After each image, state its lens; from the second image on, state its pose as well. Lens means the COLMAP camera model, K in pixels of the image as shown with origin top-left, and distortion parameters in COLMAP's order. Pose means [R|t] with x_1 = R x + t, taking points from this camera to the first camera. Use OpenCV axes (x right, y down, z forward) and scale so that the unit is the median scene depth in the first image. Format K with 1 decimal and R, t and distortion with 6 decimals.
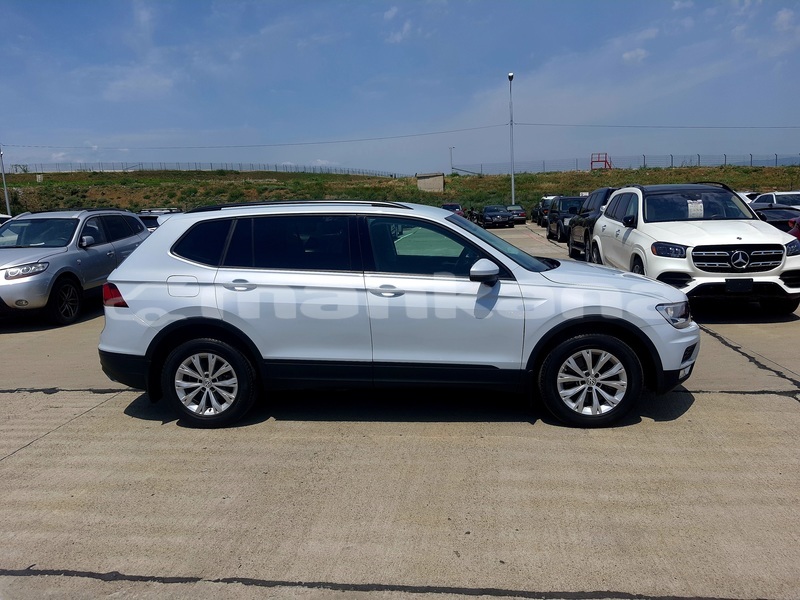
lens RADIAL K [[636.6, 0, 397.0], [0, 636.6, 302.9], [0, 0, 1]] dist [-0.002394, -0.015633]
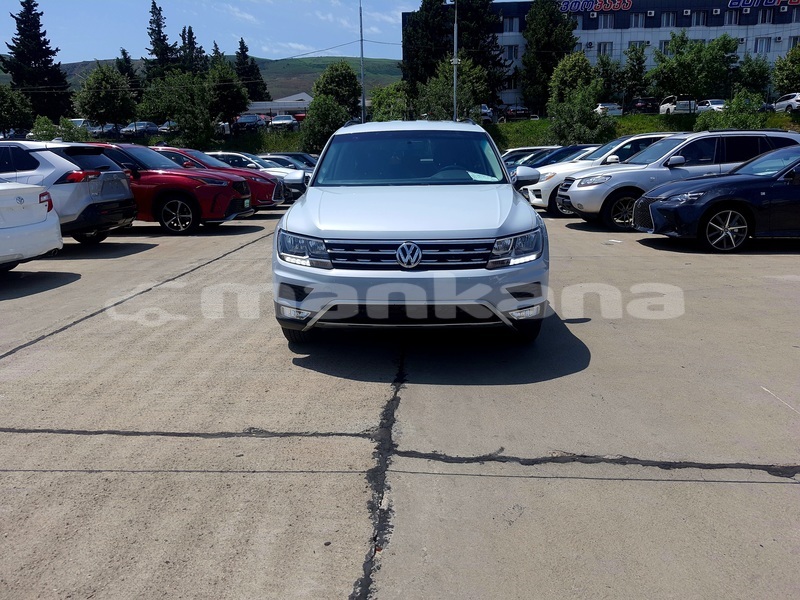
lens RADIAL K [[631.1, 0, 395.5], [0, 631.1, 299.0], [0, 0, 1]] dist [0.038462, -0.081157]
pose [[0.057400, 0.242732, -0.968394, 1.062885], [-0.130902, 0.963449, 0.233734, -0.110251], [0.989732, 0.113348, 0.087076, 0.856917]]
